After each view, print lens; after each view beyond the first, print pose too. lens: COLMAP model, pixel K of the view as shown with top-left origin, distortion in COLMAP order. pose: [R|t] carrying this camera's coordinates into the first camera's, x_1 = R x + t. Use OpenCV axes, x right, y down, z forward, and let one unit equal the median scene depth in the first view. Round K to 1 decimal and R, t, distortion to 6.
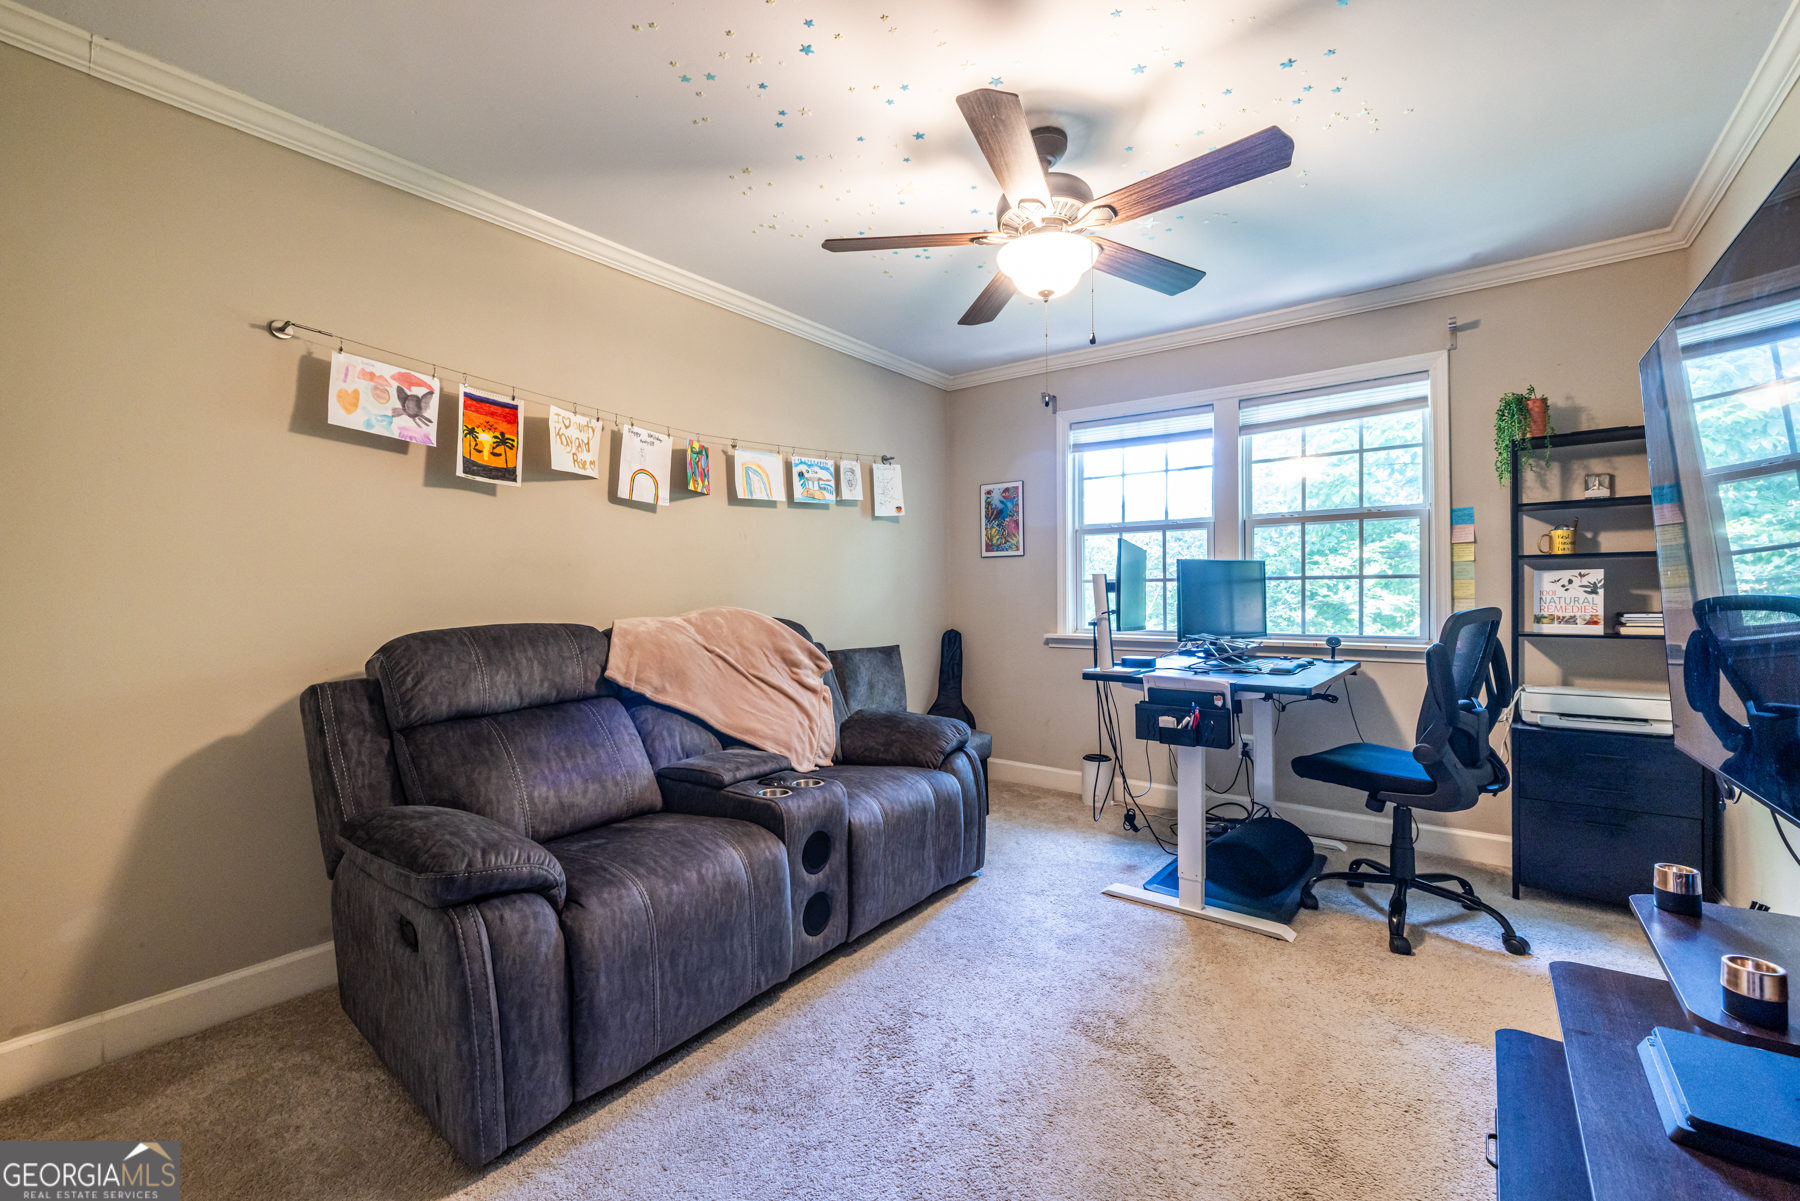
lens RADIAL K [[759.3, 0, 900.0], [0, 759.3, 600.5], [0, 0, 1]] dist [-0.000139, -0.000087]
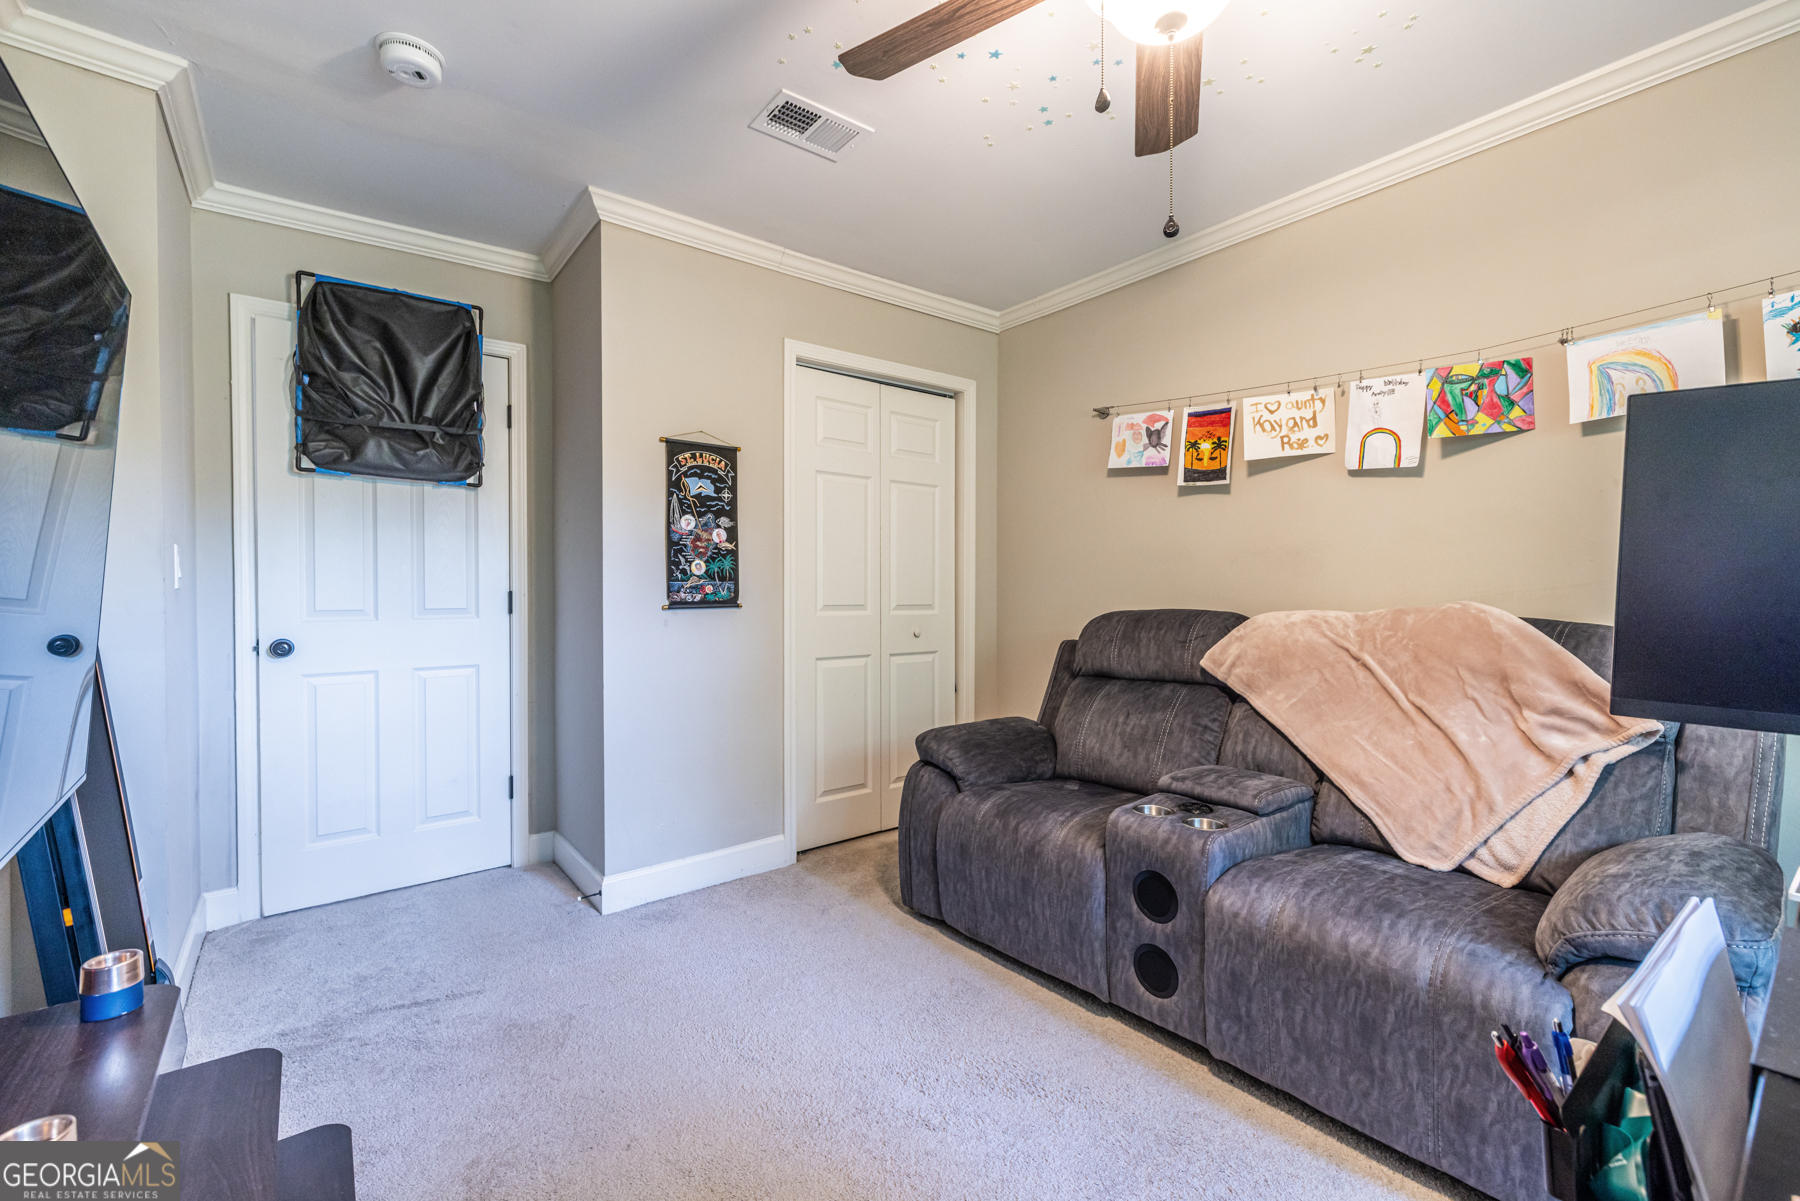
lens RADIAL K [[759.3, 0, 900.0], [0, 759.3, 600.5], [0, 0, 1]] dist [-0.000139, -0.000087]
pose [[-0.255813, 0.024502, -0.966416, 0.716634], [-0.003886, 0.999645, 0.026373, -0.011191], [0.966718, 0.010502, -0.255627, 0.893636]]
